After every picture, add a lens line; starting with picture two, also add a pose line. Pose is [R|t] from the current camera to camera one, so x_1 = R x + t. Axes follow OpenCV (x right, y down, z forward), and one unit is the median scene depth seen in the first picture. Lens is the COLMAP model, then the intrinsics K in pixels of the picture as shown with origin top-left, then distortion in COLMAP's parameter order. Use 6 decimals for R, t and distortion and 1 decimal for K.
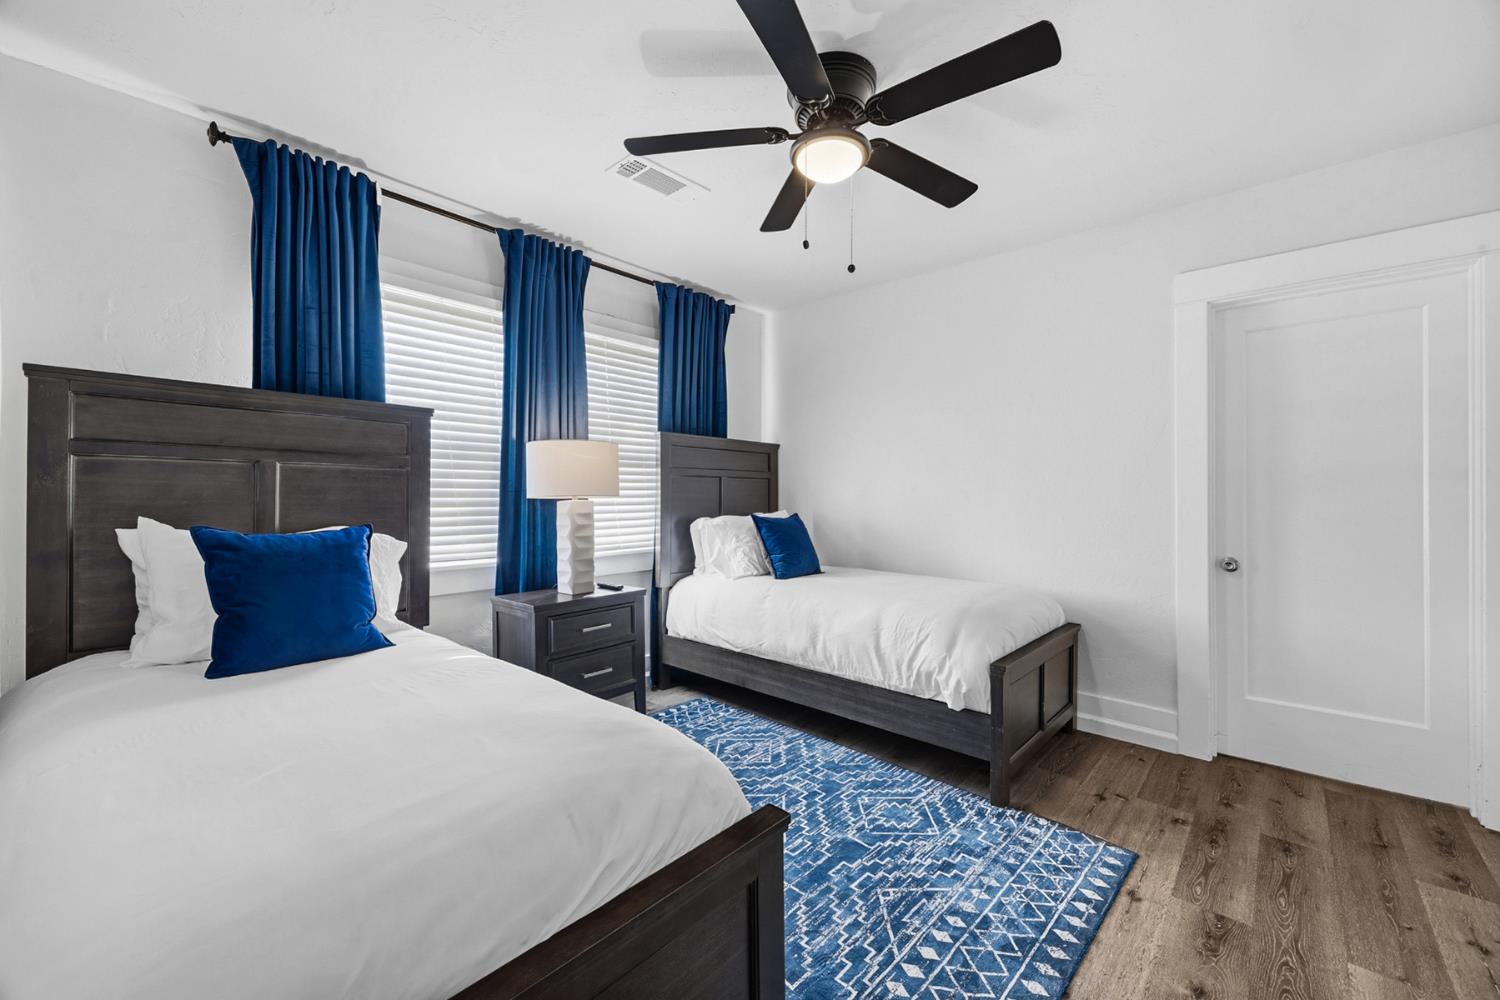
lens RADIAL K [[599.0, 0, 753.2], [0, 599.0, 494.3], [0, 0, 1]] dist [0.000721, 0.000365]
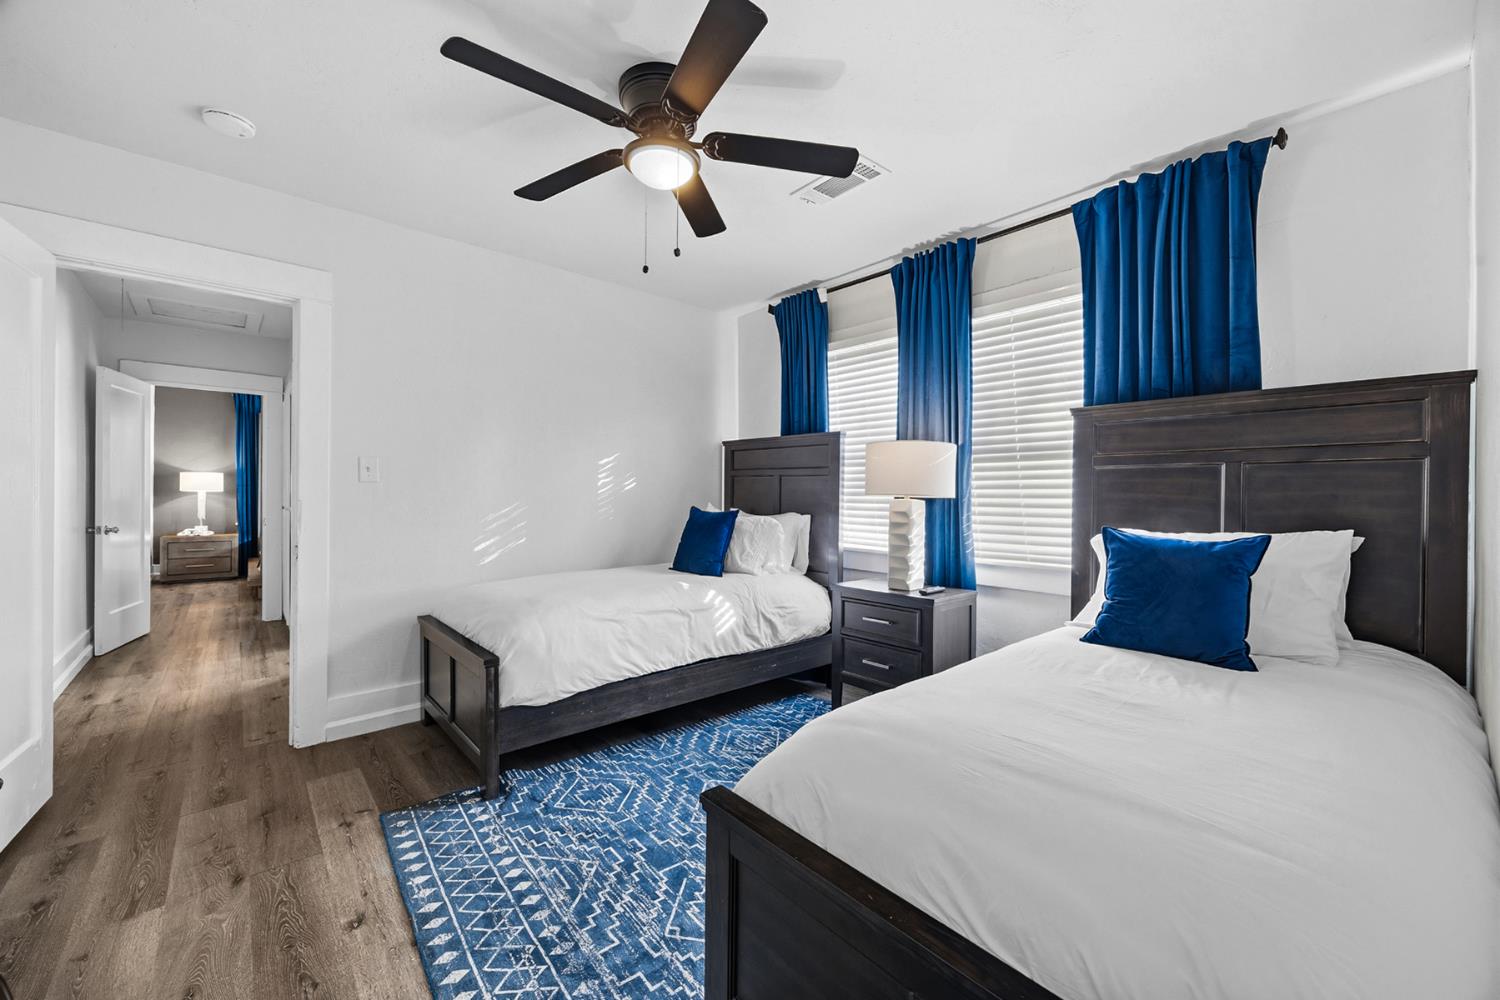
lens RADIAL K [[599.0, 0, 753.2], [0, 599.0, 494.3], [0, 0, 1]] dist [0.000721, 0.000365]
pose [[-0.134548, 0.001170, -0.990906, 1.067805], [-0.006588, 0.999976, 0.002075, 0.000964], [0.990885, 0.006807, -0.134537, 1.229052]]
